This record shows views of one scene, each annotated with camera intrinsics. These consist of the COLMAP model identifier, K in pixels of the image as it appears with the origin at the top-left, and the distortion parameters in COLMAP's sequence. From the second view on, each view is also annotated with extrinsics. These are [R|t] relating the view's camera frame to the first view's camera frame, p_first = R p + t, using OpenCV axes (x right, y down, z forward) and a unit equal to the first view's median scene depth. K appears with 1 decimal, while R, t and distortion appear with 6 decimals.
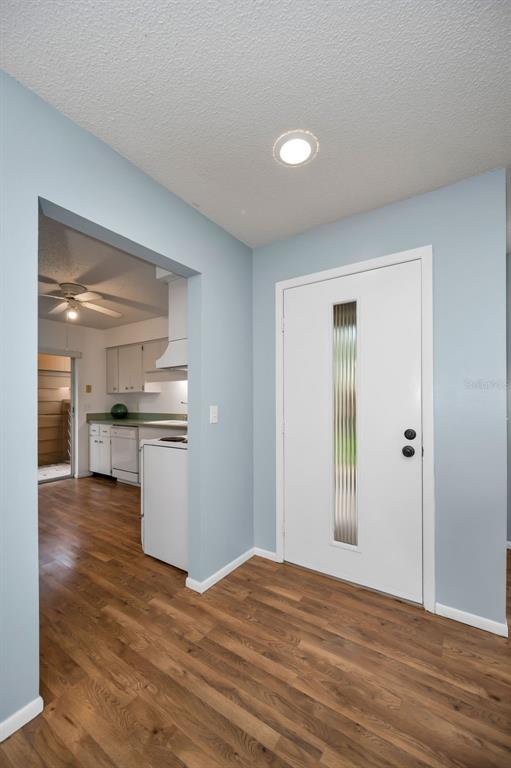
lens RADIAL K [[306.8, 0, 255.8], [0, 306.8, 402.5], [0, 0, 1]] dist [0.001669, -0.000156]
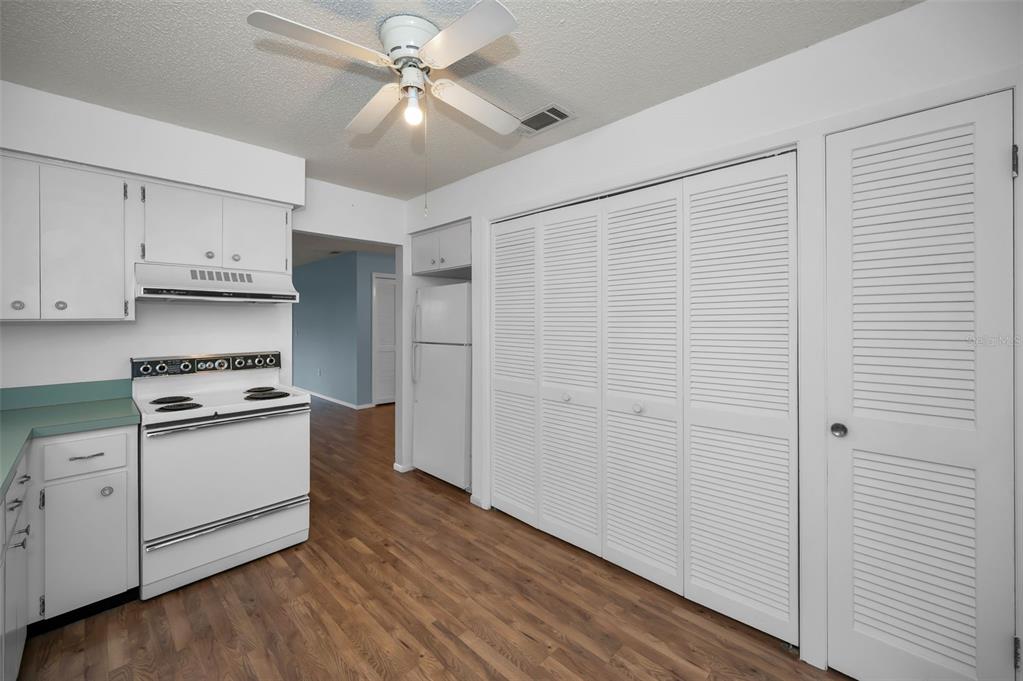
lens RADIAL K [[408.7, 0, 517.4], [0, 408.7, 315.7], [0, 0, 1]] dist [0.001669, -0.000156]
pose [[-0.985203, 0.004726, 0.171328, -0.538205], [0.004173, 0.999985, -0.003587, -0.032196], [-0.171343, -0.002818, -0.985207, 0.975630]]
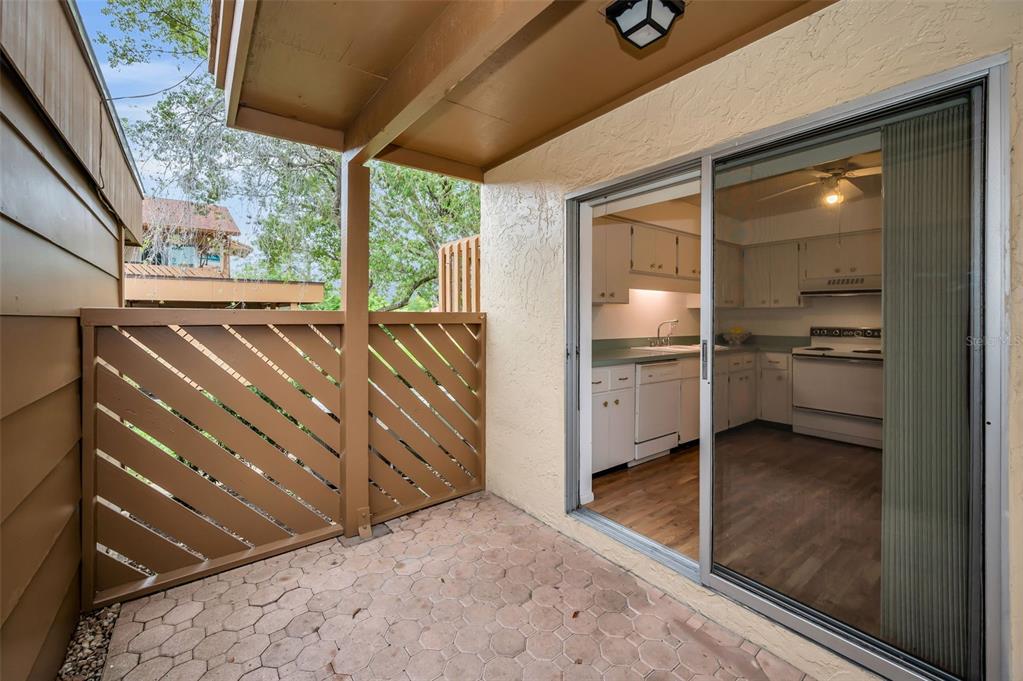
lens RADIAL K [[408.7, 0, 518.4], [0, 408.7, 315.8], [0, 0, 1]] dist [0.001669, -0.000156]
pose [[0.320316, 0.008077, 0.947276, -1.156780], [0.003121, 0.999949, -0.009582, -0.003482], [-0.947306, 0.006026, 0.320275, 0.924528]]
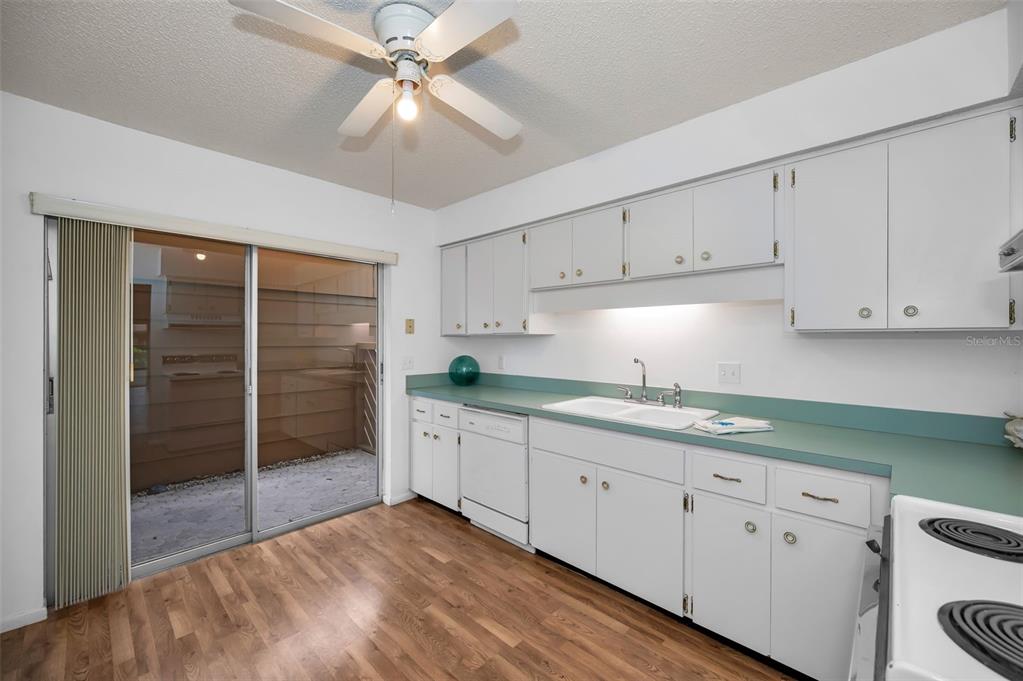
lens RADIAL K [[408.7, 0, 519.0], [0, 408.7, 338.0], [0, 0, 1]] dist [0.001669, -0.000156]
pose [[0.986113, -0.000364, -0.166074, -0.268464], [-0.000880, 0.999972, -0.007418, -0.021546], [0.166072, 0.007461, 0.986085, 0.385922]]
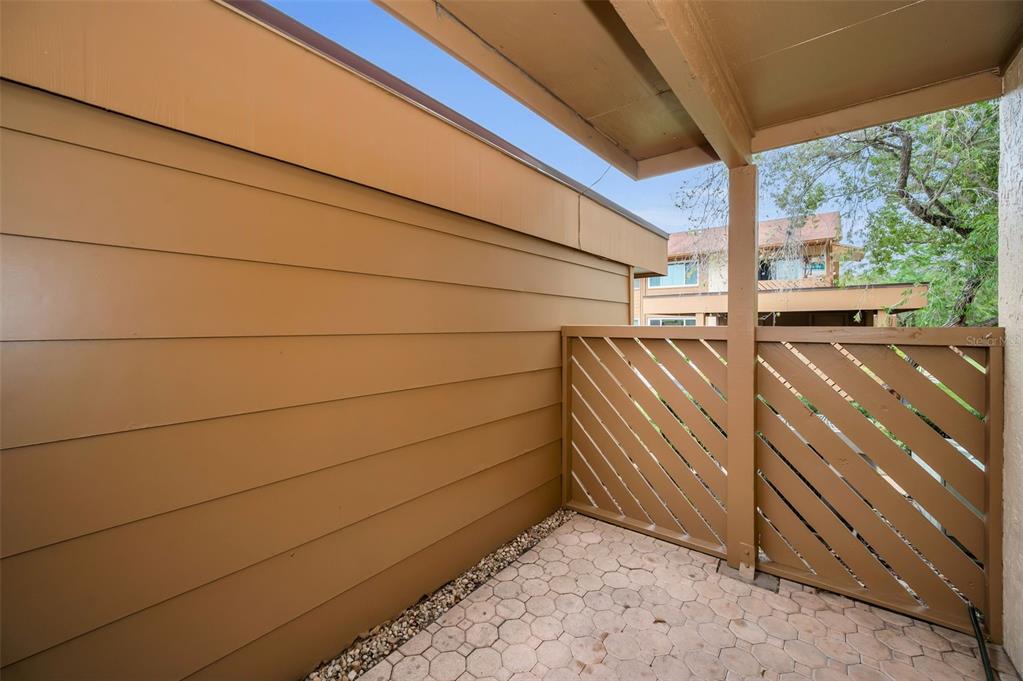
lens RADIAL K [[408.7, 0, 514.5], [0, 408.7, 321.6], [0, 0, 1]] dist [0.001669, -0.000156]
pose [[0.997589, 0.004928, -0.069217, -0.946962], [-0.005869, 0.999893, -0.013399, -0.013259], [0.069144, 0.013773, 0.997512, 0.780035]]
